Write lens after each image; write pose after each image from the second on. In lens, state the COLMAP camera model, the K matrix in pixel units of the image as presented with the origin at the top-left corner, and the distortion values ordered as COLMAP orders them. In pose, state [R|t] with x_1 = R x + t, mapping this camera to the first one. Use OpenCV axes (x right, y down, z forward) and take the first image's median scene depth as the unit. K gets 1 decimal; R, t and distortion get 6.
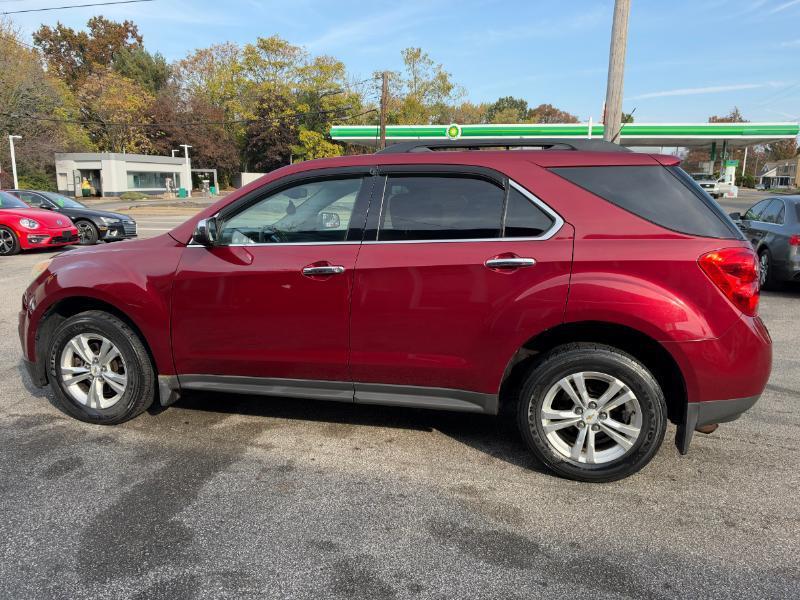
lens RADIAL K [[582.1, 0, 398.5], [0, 582.1, 299.6], [0, 0, 1]] dist [-0.000897, -0.010874]
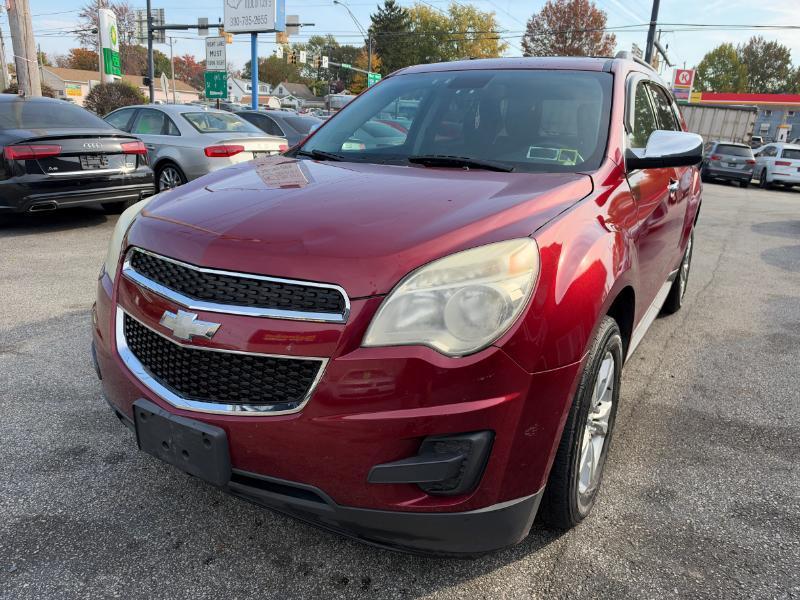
lens RADIAL K [[588.5, 0, 400.2], [0, 588.5, 290.8], [0, 0, 1]] dist [-0.009613, -0.000028]
pose [[0.297884, -0.258668, 0.918889, -1.049477], [0.142704, 0.963838, 0.225059, -0.144195], [-0.943875, 0.064087, 0.324025, 0.980728]]
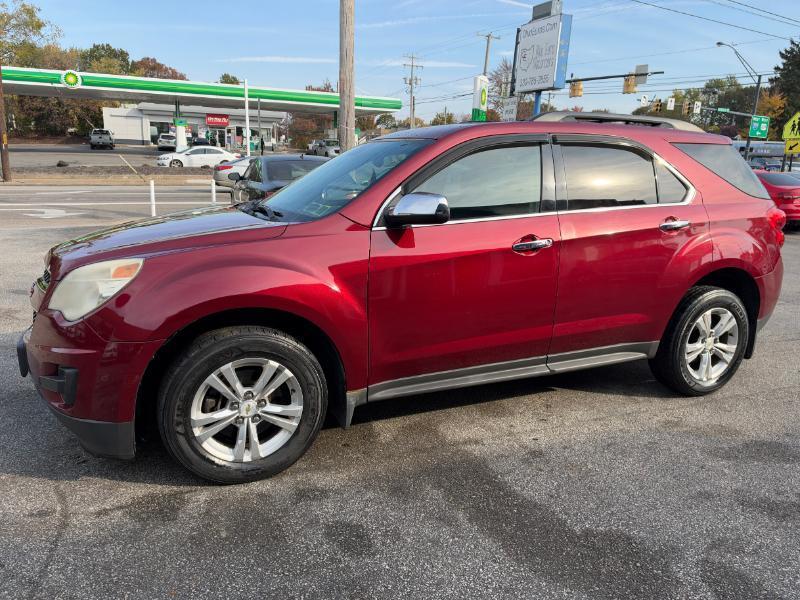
lens RADIAL K [[578.8, 0, 400.0], [0, 578.8, 300.0], [0, 0, 1]] dist [0.009977, -0.028492]
pose [[0.797936, -0.129282, 0.588714, -0.773446], [0.090675, 0.991358, 0.094802, -0.061517], [-0.595882, -0.022264, 0.802763, 0.319014]]
